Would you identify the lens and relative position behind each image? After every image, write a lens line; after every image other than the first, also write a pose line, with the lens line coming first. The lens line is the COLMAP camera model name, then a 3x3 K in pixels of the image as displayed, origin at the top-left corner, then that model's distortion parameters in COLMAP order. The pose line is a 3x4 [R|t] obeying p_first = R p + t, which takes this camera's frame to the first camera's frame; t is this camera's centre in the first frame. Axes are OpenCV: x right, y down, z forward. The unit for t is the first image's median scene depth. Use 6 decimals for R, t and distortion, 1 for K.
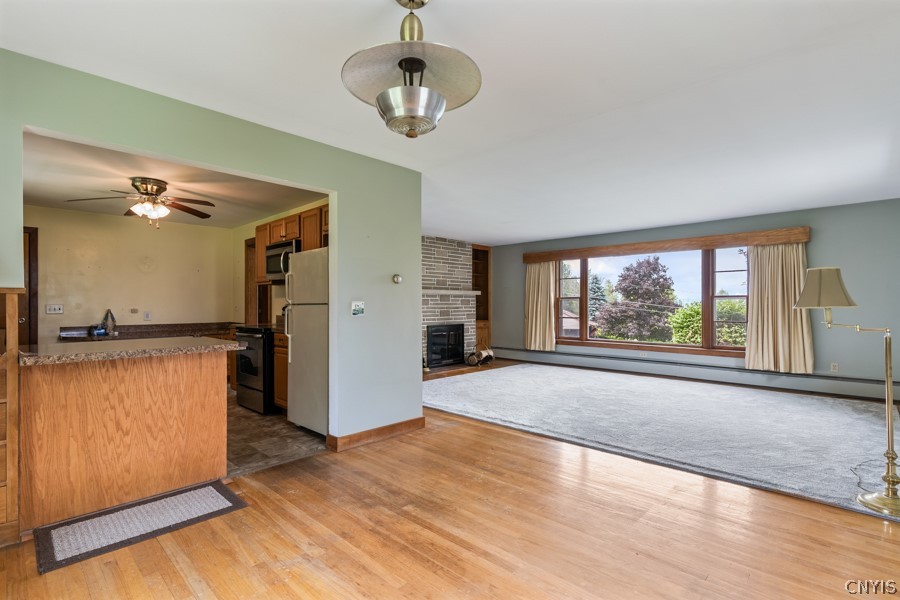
lens RADIAL K [[436.3, 0, 466.9], [0, 436.3, 301.9], [0, 0, 1]] dist [-0.000049, 0.000000]
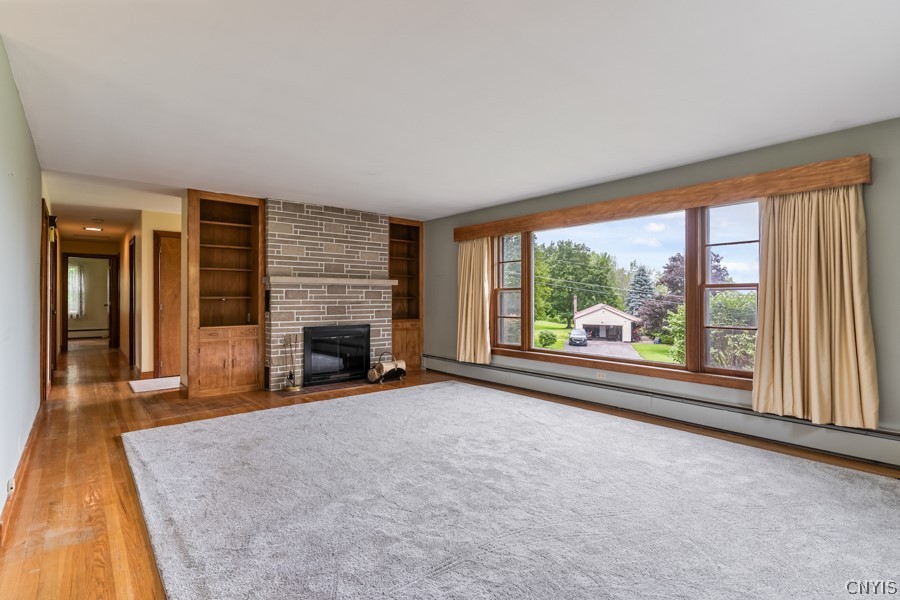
lens RADIAL K [[444.7, 0, 467.3], [0, 444.7, 293.6], [0, 0, 1]] dist [0.000014, 0.000010]
pose [[0.994504, 0.001417, -0.104692, 0.241242], [-0.001880, 0.999989, -0.004328, 0.001289], [0.104684, 0.004501, 0.994495, 0.278870]]
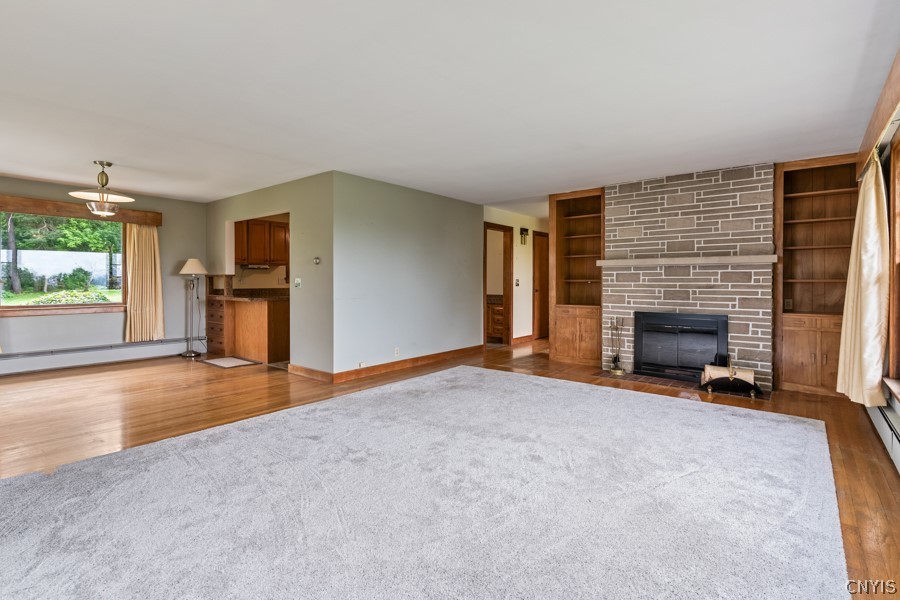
lens RADIAL K [[437.0, 0, 429.3], [0, 437.0, 283.7], [0, 0, 1]] dist [0.000436, 0.000116]
pose [[0.036524, 0.007994, -0.999301, 0.554953], [0.004027, 0.999959, 0.008146, 0.003339], [0.999325, -0.004322, 0.036490, 0.613195]]
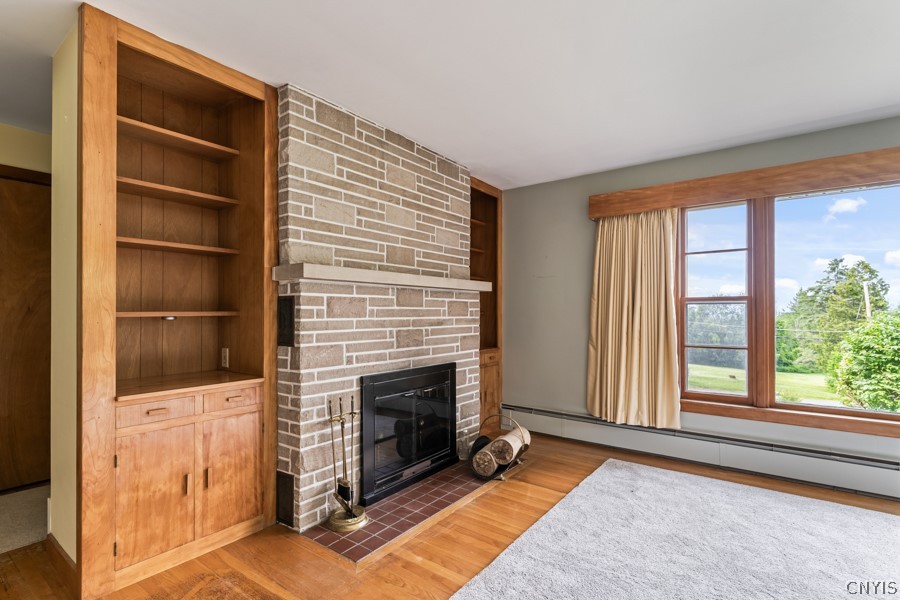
lens RADIAL K [[431.9, 0, 458.8], [0, 431.9, 307.8], [0, 0, 1]] dist [-0.000513, -0.000498]
pose [[0.993400, 0.004385, 0.114619, -0.050886], [-0.004021, 0.999986, -0.003407, 0.001588], [-0.114632, 0.002924, 0.993404, 0.622949]]
